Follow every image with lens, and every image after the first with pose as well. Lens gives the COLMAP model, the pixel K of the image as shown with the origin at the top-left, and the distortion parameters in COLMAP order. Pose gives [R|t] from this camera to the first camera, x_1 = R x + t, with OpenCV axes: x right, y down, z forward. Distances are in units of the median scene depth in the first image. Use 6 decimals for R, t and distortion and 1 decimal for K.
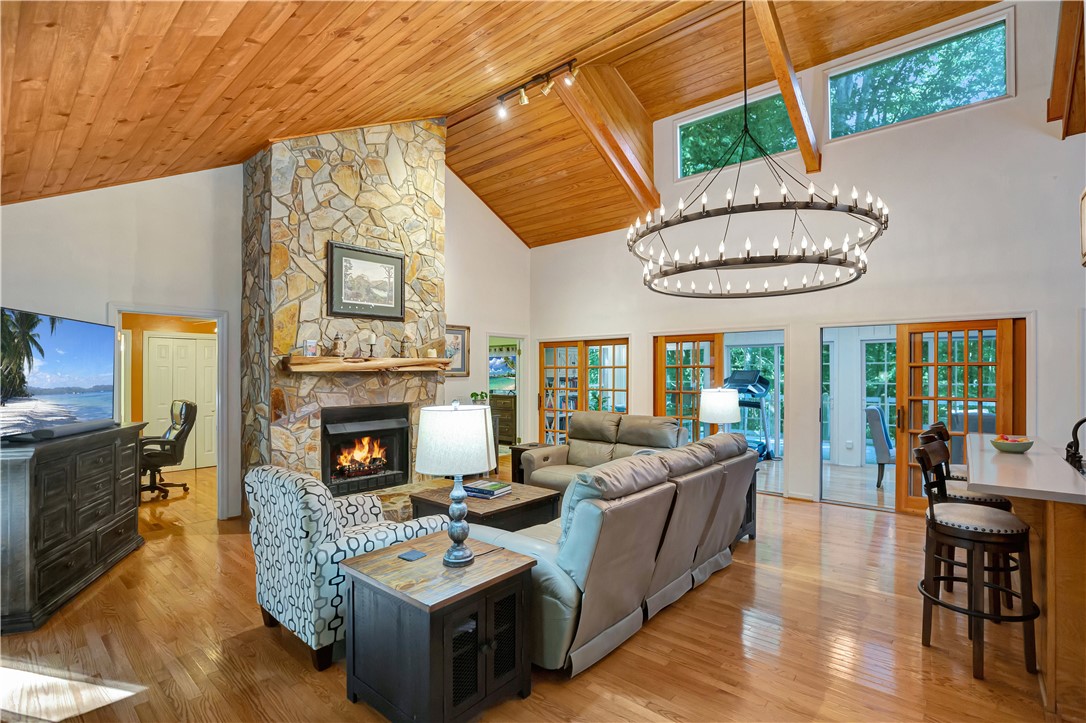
lens RADIAL K [[499.0, 0, 546.3], [0, 499.0, 368.6], [0, 0, 1]] dist [-0.010726, 0.005687]
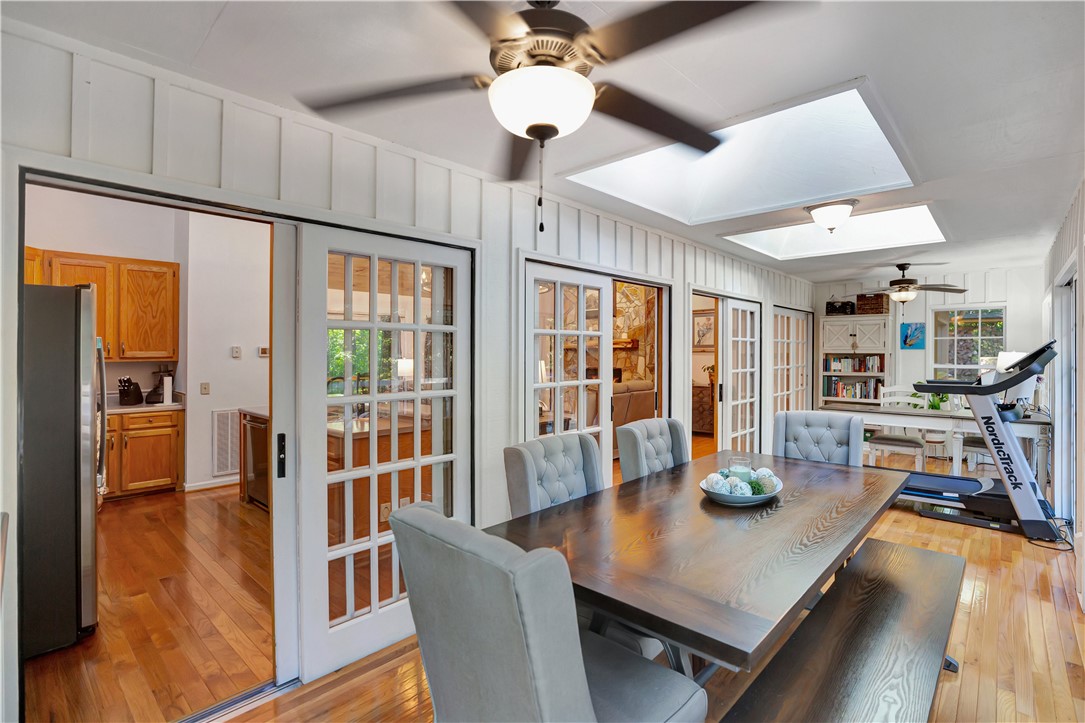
lens RADIAL K [[498.5, 0, 546.7], [0, 498.5, 354.5], [0, 0, 1]] dist [-0.010726, 0.005687]
pose [[-0.030194, 0.009888, -0.999495, 1.391045], [0.010265, 0.999901, 0.009581, 0.009375], [0.999491, -0.009971, -0.030293, 0.879636]]
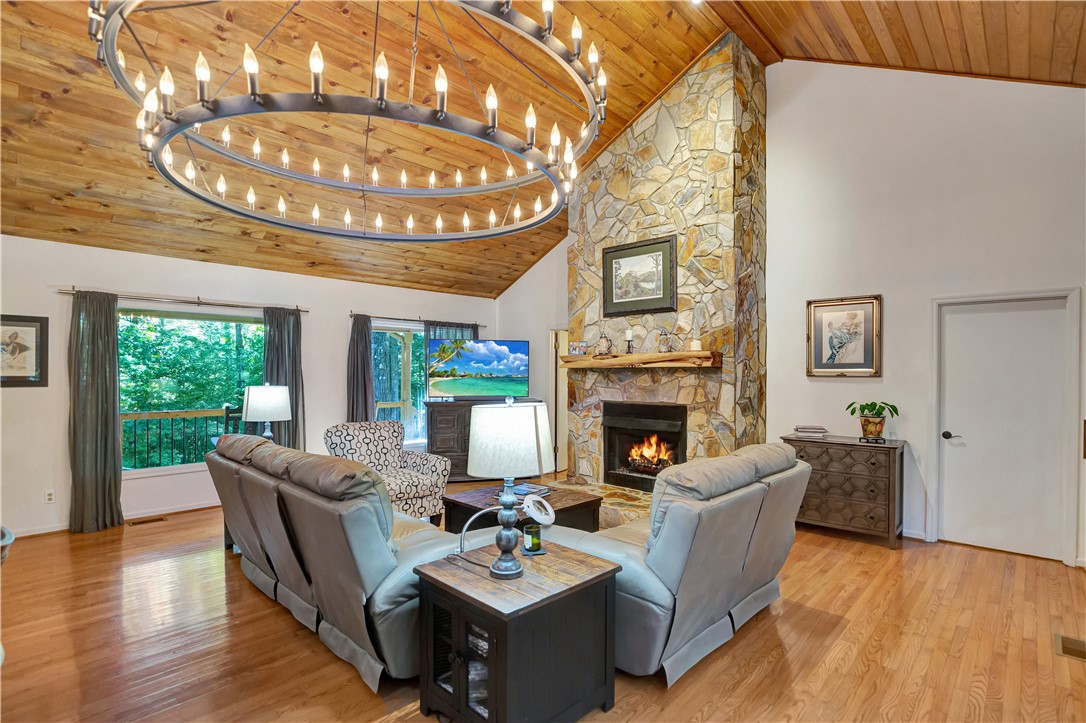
lens RADIAL K [[526.8, 0, 546.4], [0, 526.8, 368.8], [0, 0, 1]] dist [-0.029750, 0.000018]
pose [[-0.032596, 0.002818, -0.999465, 0.683966], [0.004430, 0.999987, 0.002675, 0.003949], [0.999459, -0.004340, -0.032608, 0.853096]]
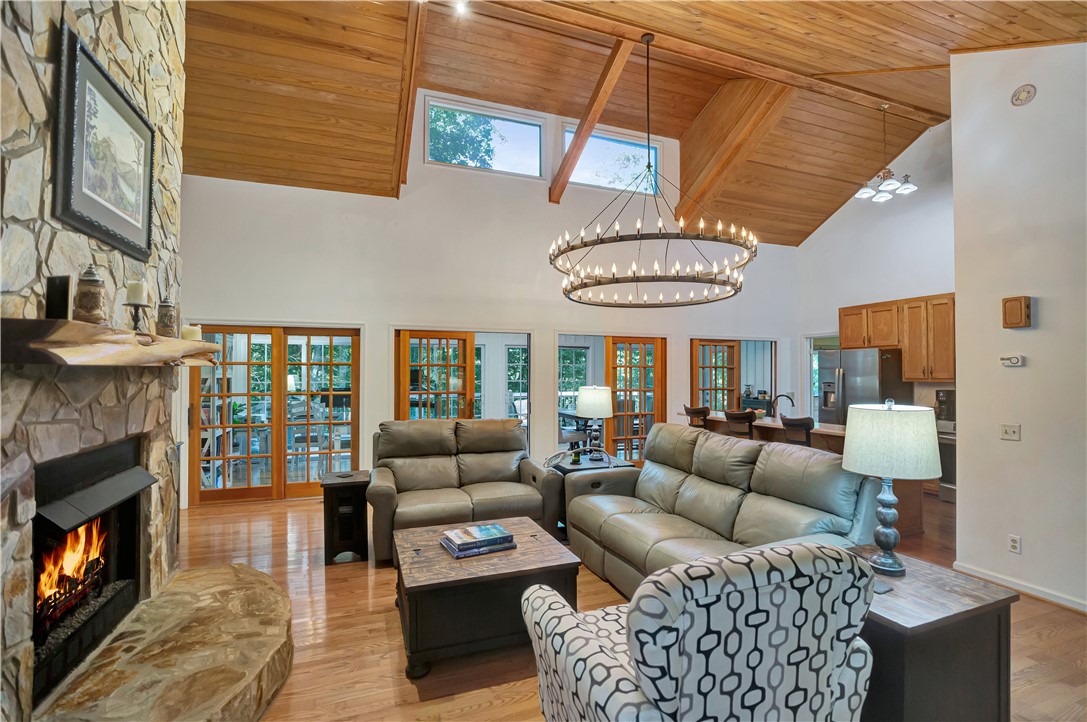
lens RADIAL K [[499.4, 0, 549.1], [0, 499.4, 364.9], [0, 0, 1]] dist [-0.010726, 0.005687]
pose [[0.470537, 0.015348, 0.882247, -0.554309], [-0.009132, 0.999880, -0.012525, 0.005821], [-0.882333, -0.002163, 0.470621, 0.463626]]
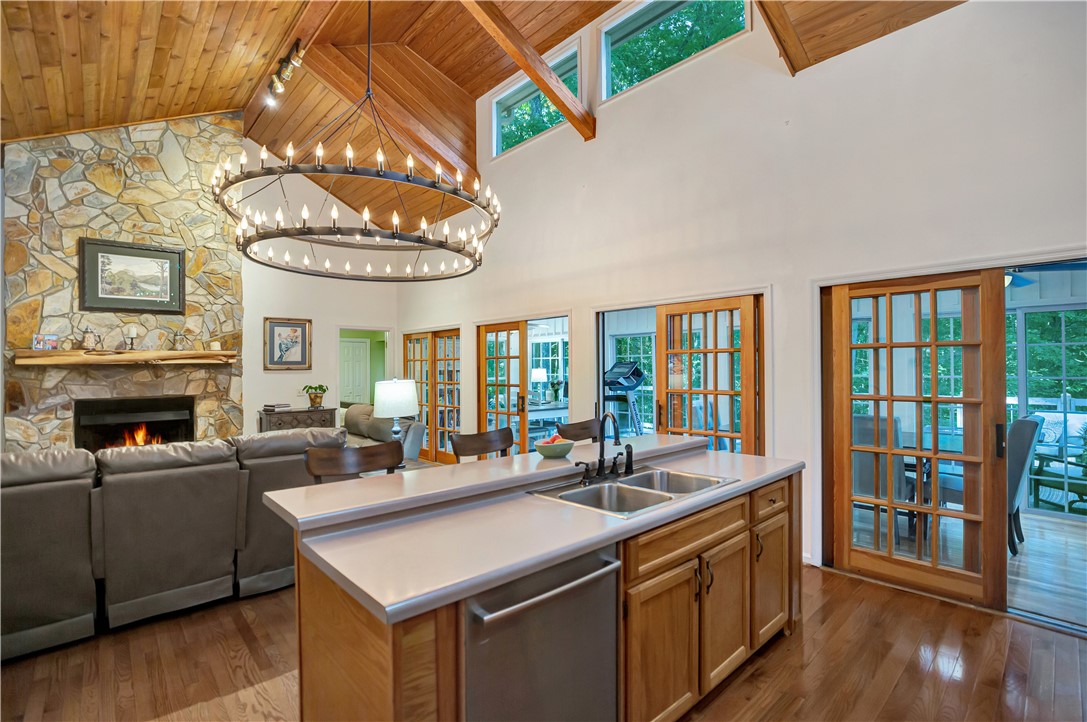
lens RADIAL K [[499.4, 0, 539.8], [0, 499.4, 361.9], [0, 0, 1]] dist [-0.010726, 0.005687]
pose [[0.990953, -0.008222, -0.133955, 0.600752], [0.007657, 0.999959, -0.004733, 0.012038], [0.133989, 0.003665, 0.990976, 0.101434]]
